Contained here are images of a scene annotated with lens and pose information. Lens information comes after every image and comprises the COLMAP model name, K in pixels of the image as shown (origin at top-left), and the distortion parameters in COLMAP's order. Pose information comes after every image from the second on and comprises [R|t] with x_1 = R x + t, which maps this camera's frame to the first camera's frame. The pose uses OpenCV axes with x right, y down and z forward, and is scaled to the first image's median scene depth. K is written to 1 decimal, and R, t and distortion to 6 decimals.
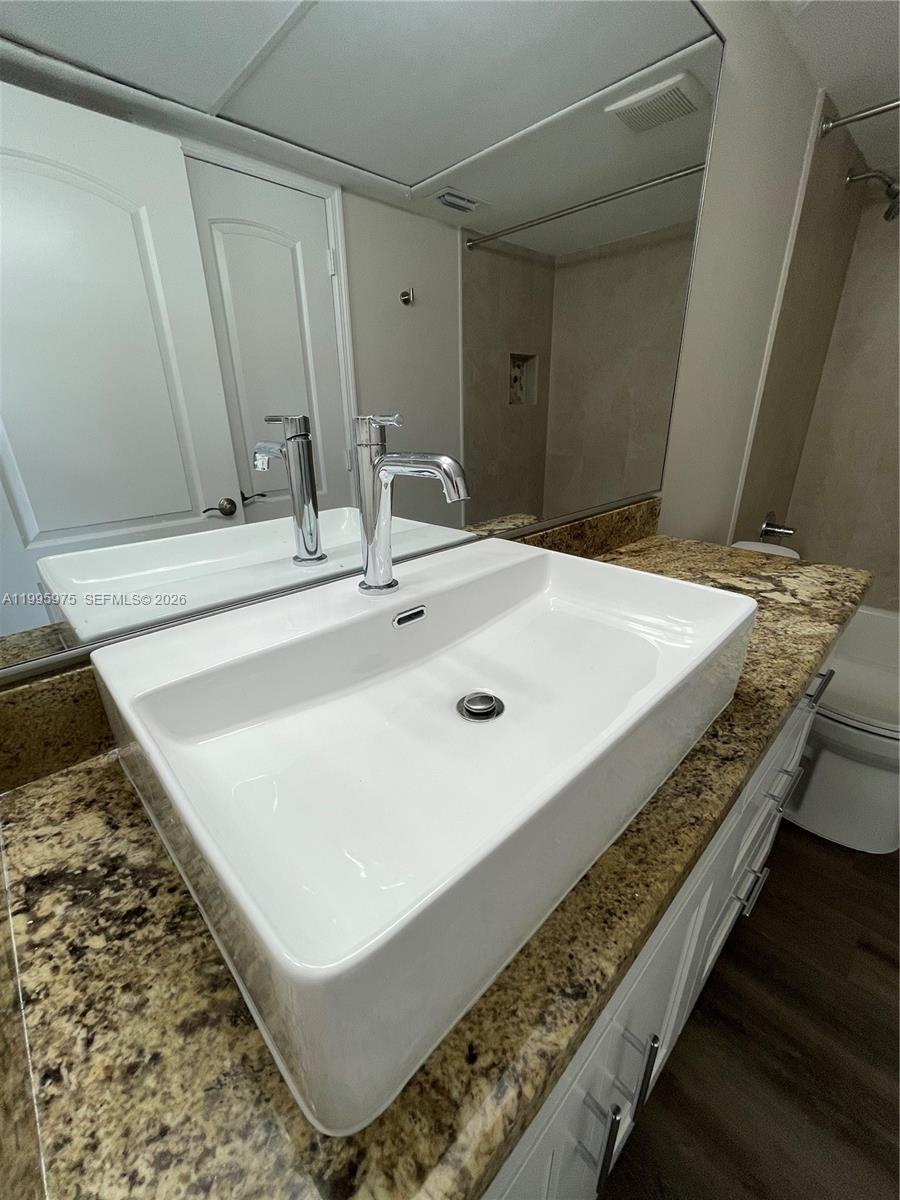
lens RADIAL K [[484.0, 0, 446.6], [0, 484.0, 602.5], [0, 0, 1]] dist [-0.003410, 0.000152]
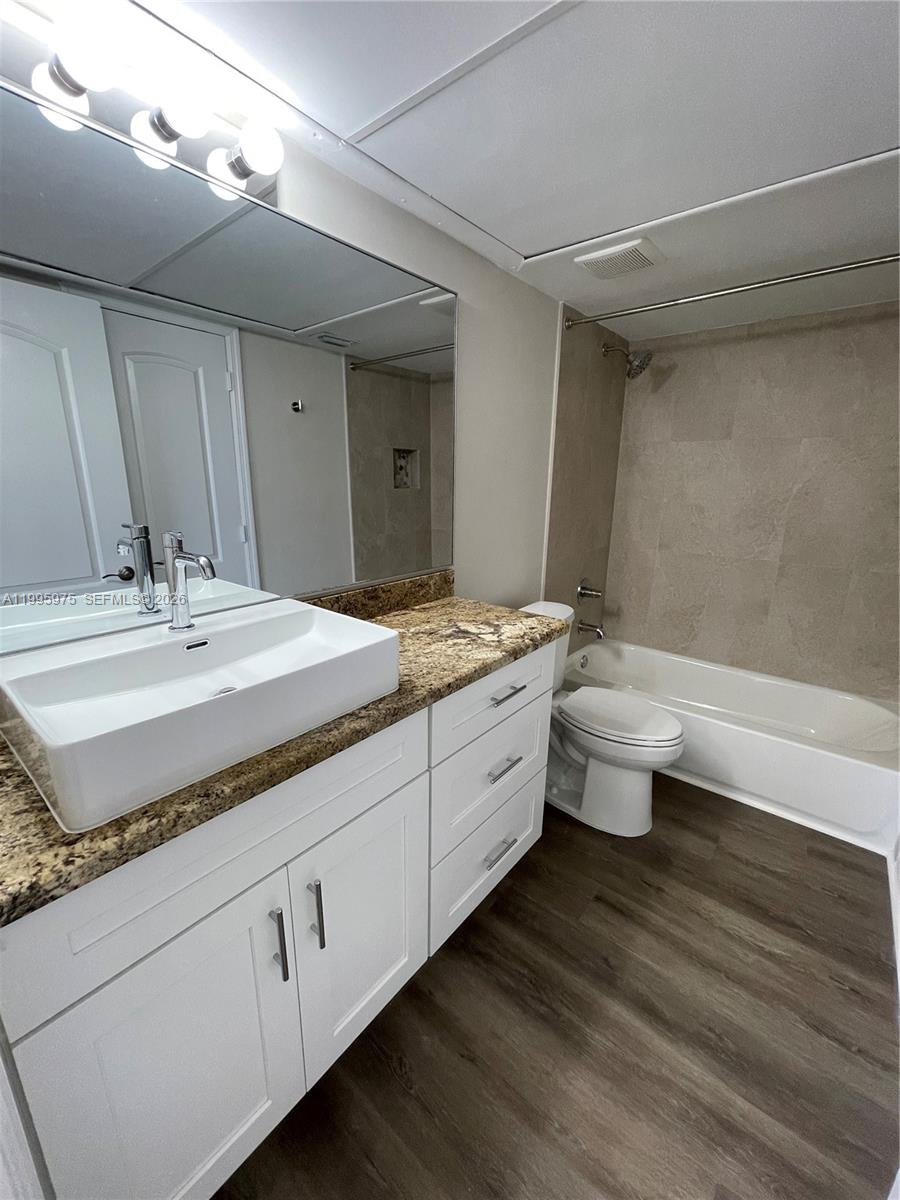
lens RADIAL K [[484.0, 0, 446.6], [0, 484.0, 602.5], [0, 0, 1]] dist [-0.003410, 0.000152]
pose [[0.993154, -0.002726, 0.116784, 0.317585], [0.017404, 0.992023, -0.124849, 0.057368], [-0.115512, 0.126026, 0.985279, -0.418620]]
